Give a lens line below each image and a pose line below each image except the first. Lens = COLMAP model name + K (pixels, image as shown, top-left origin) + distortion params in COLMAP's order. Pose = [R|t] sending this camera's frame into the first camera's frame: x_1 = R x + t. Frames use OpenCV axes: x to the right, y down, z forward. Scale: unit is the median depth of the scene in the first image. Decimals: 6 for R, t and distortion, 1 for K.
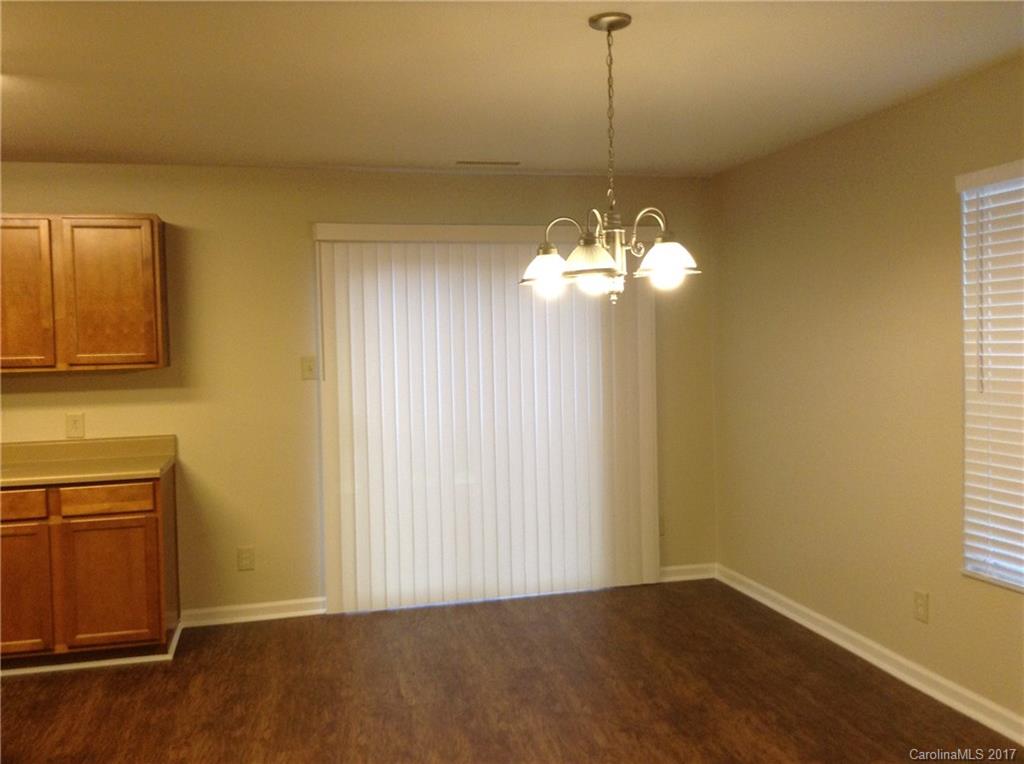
lens RADIAL K [[920.2, 0, 512.0], [0, 920.2, 382.0], [0, 0, 1]] dist [0.108306, -0.195738]
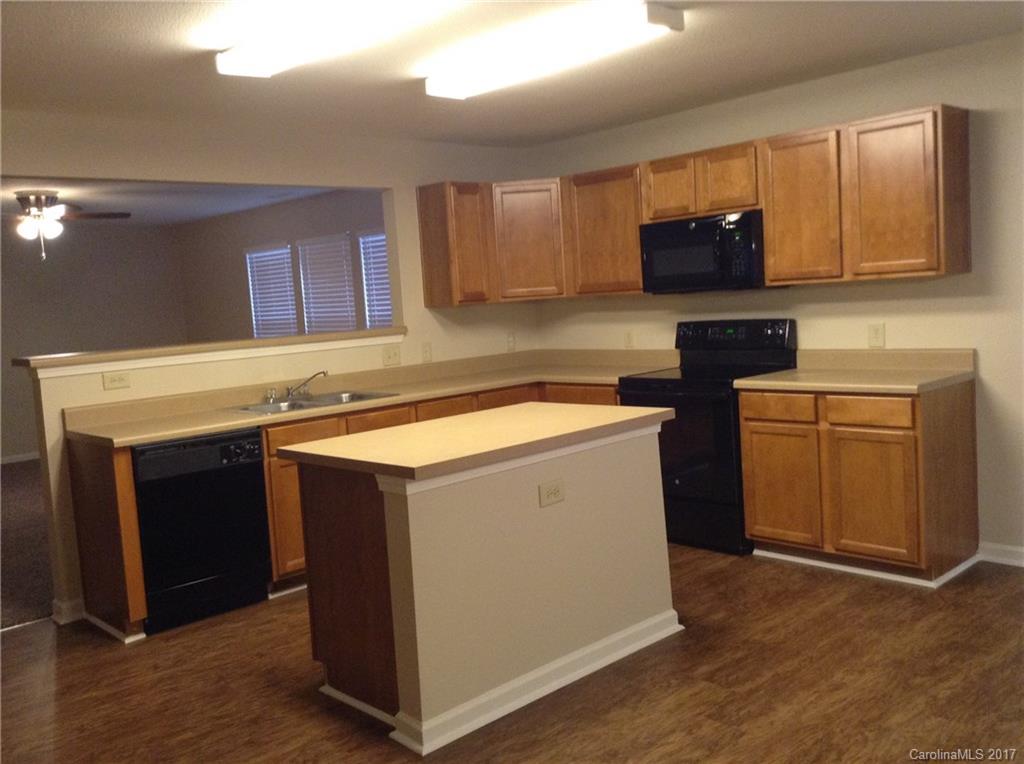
lens RADIAL K [[928.3, 0, 510.9], [0, 928.3, 375.8], [0, 0, 1]] dist [0.107773, -0.177429]
pose [[0.490661, 0.070540, -0.868491, 0.232664], [0.018107, 0.995677, 0.091100, -0.008761], [0.871162, -0.060425, 0.487262, 0.180534]]
